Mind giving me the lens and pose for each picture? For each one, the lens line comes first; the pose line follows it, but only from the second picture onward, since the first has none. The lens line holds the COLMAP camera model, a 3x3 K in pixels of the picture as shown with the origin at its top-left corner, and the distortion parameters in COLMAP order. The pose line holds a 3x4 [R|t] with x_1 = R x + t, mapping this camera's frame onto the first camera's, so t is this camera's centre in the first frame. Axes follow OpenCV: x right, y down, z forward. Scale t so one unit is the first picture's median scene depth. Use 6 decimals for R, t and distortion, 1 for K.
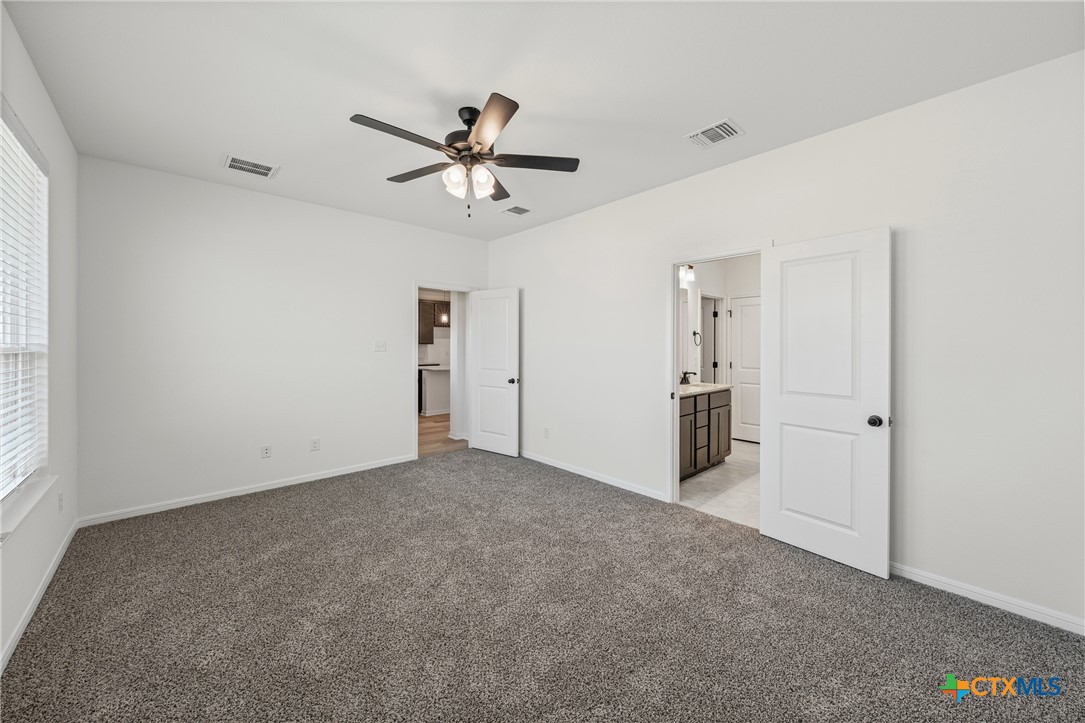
lens RADIAL K [[398.4, 0, 537.3], [0, 398.4, 349.8], [0, 0, 1]] dist [-0.000364, -0.000017]
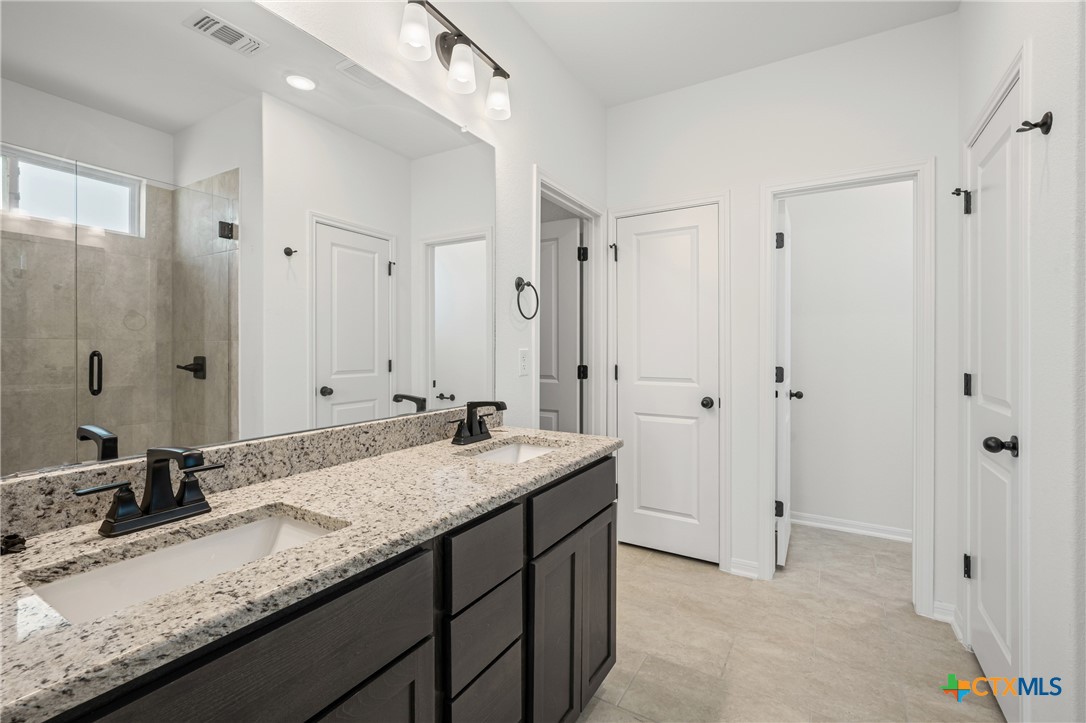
lens RADIAL K [[475.7, 0, 542.2], [0, 475.7, 351.8], [0, 0, 1]] dist [-0.002946, 0.000186]
pose [[0.957923, -0.003169, 0.287009, 0.304665], [0.003421, 0.999994, -0.000376, 0.018935], [-0.287006, 0.001342, 0.957928, 0.617577]]
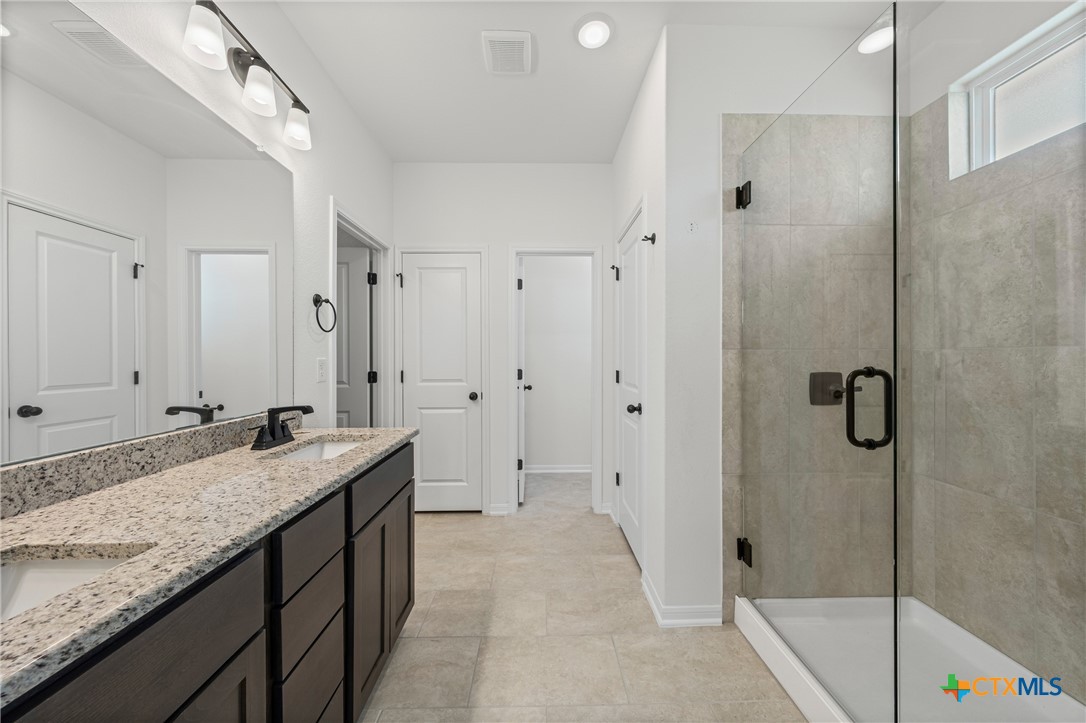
lens RADIAL K [[364.4, 0, 543.0], [0, 364.4, 361.5], [0, 0, 1]] dist [0.000511, -0.000053]
pose [[0.661717, -0.014081, 0.749621, 0.282535], [0.011761, 0.999896, 0.008399, 0.018979], [-0.749661, 0.003258, 0.661814, 0.620460]]
